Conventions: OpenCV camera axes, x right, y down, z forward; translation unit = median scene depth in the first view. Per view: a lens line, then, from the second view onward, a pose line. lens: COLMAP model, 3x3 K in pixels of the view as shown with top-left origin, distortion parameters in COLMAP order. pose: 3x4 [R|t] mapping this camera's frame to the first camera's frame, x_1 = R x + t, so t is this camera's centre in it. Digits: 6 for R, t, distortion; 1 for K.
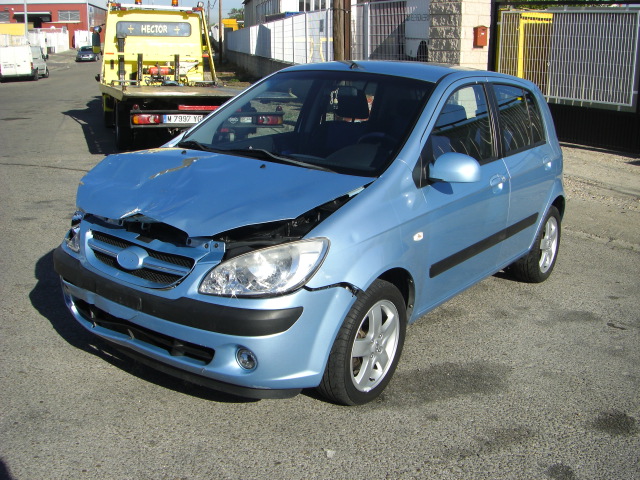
lens RADIAL K [[737.5, 0, 319.6], [0, 737.5, 240.5], [0, 0, 1]] dist [-0.139775, 0.000000]
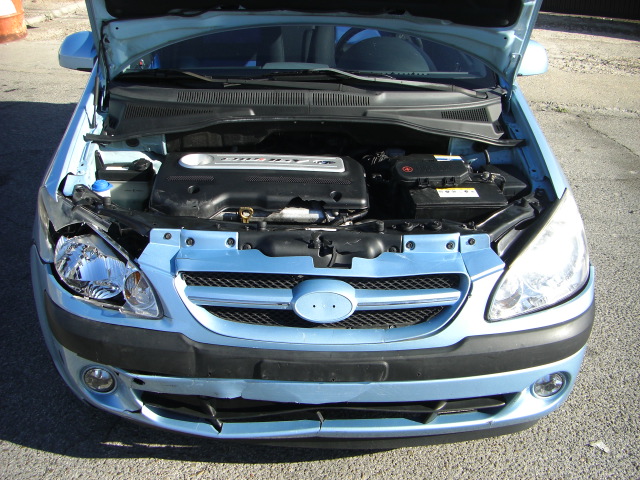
lens RADIAL K [[737.5, 0, 318.6], [0, 737.5, 240.8], [0, 0, 1]] dist [-0.139775, 0.000000]
pose [[0.785753, -0.287421, 0.547705, -0.414818], [0.169506, 0.951641, 0.256218, -0.125276], [-0.594861, -0.108485, 0.796474, 0.401073]]
